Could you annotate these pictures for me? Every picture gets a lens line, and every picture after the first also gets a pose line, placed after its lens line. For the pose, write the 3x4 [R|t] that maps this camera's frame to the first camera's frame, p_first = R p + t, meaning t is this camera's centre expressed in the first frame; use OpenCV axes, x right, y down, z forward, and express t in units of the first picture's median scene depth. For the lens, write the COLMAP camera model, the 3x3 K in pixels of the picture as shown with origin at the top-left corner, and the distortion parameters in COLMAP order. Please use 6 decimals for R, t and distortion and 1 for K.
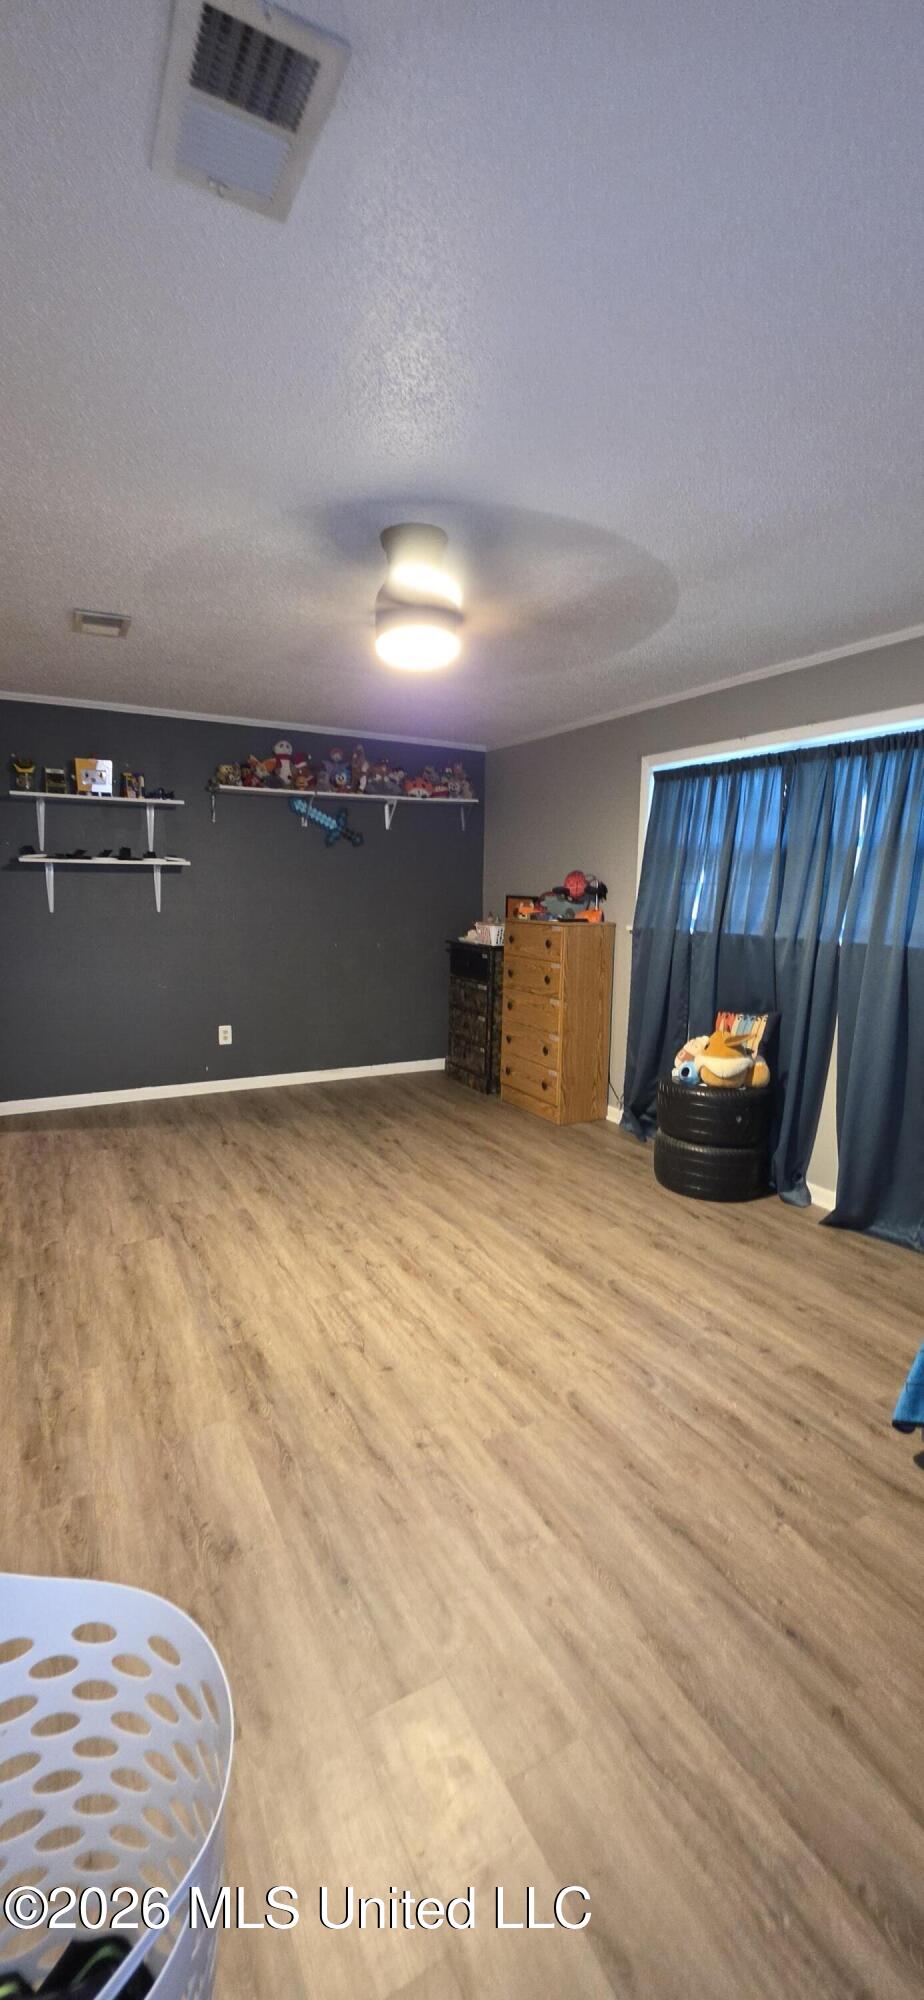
lens RADIAL K [[795.1, 0, 461.6], [0, 795.1, 989.7], [0, 0, 1]] dist [-0.006629, -0.000020]
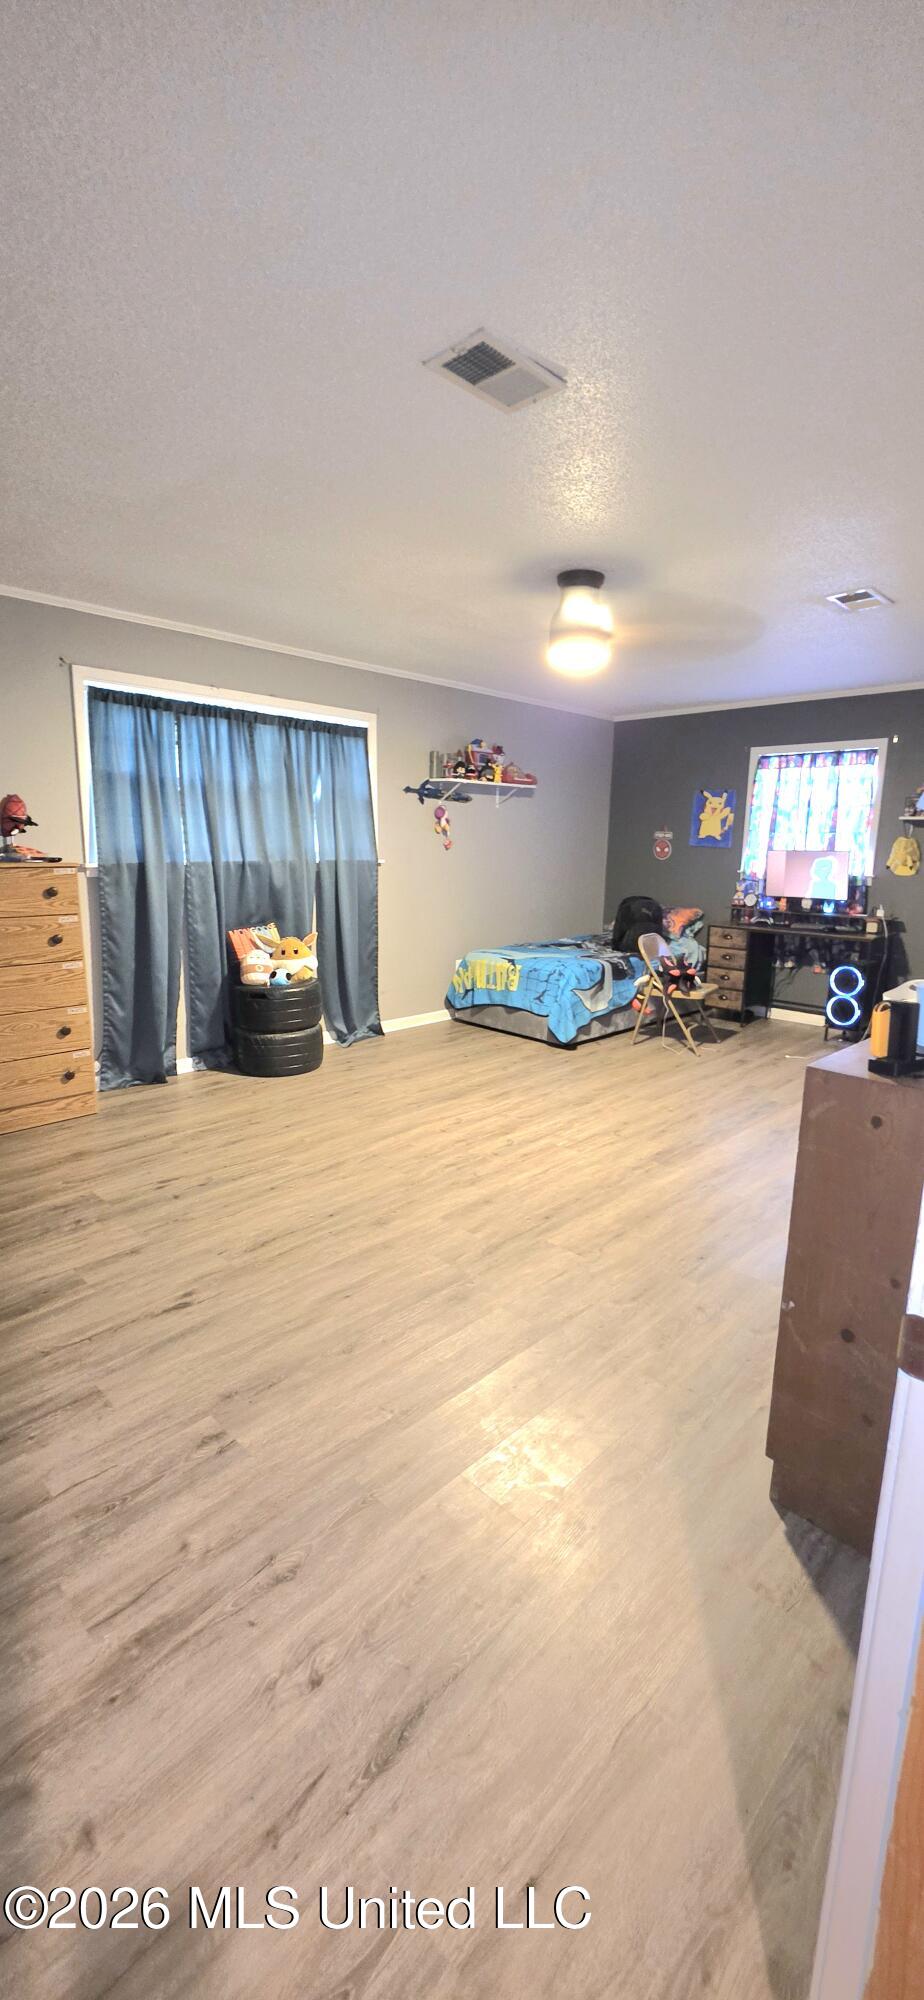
lens RADIAL K [[795.1, 0, 461.6], [0, 795.1, 989.7], [0, 0, 1]] dist [-0.006629, -0.000020]
pose [[-0.288105, -0.194780, 0.937580, -1.031706], [0.106792, 0.966452, 0.233594, -0.145477], [-0.951625, 0.167426, -0.257639, 1.184227]]
